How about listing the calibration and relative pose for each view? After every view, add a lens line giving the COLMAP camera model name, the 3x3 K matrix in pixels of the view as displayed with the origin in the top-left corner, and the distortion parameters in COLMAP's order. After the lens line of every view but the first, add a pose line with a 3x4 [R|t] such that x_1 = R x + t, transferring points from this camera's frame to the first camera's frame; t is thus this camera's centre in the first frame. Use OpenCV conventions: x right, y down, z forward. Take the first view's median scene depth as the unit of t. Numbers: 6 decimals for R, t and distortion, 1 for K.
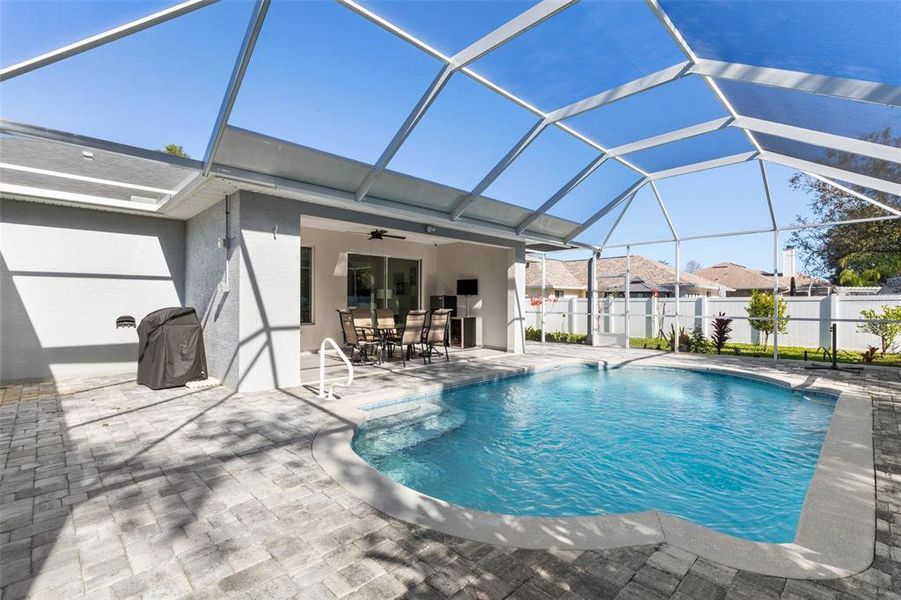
lens RADIAL K [[405.3, 0, 459.5], [0, 405.3, 299.1], [0, 0, 1]] dist [0.010465, 0.000242]
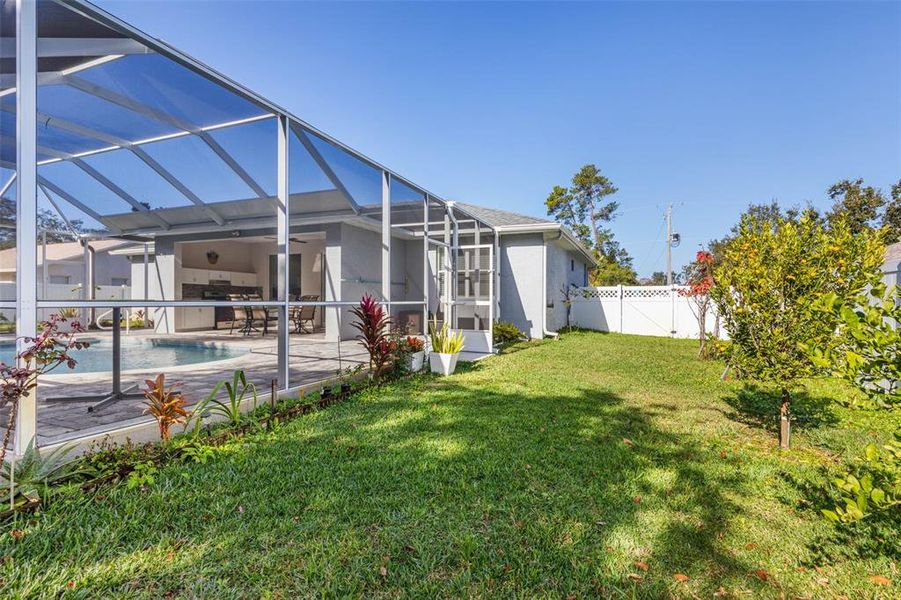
lens RADIAL K [[434.4, 0, 469.5], [0, 434.4, 303.9], [0, 0, 1]] dist [0.000499, -0.000203]
pose [[0.393479, 0.004579, -0.919322, 1.181459], [0.001654, 0.999982, 0.005689, 0.038484], [0.919332, -0.003759, 0.393464, 0.881548]]
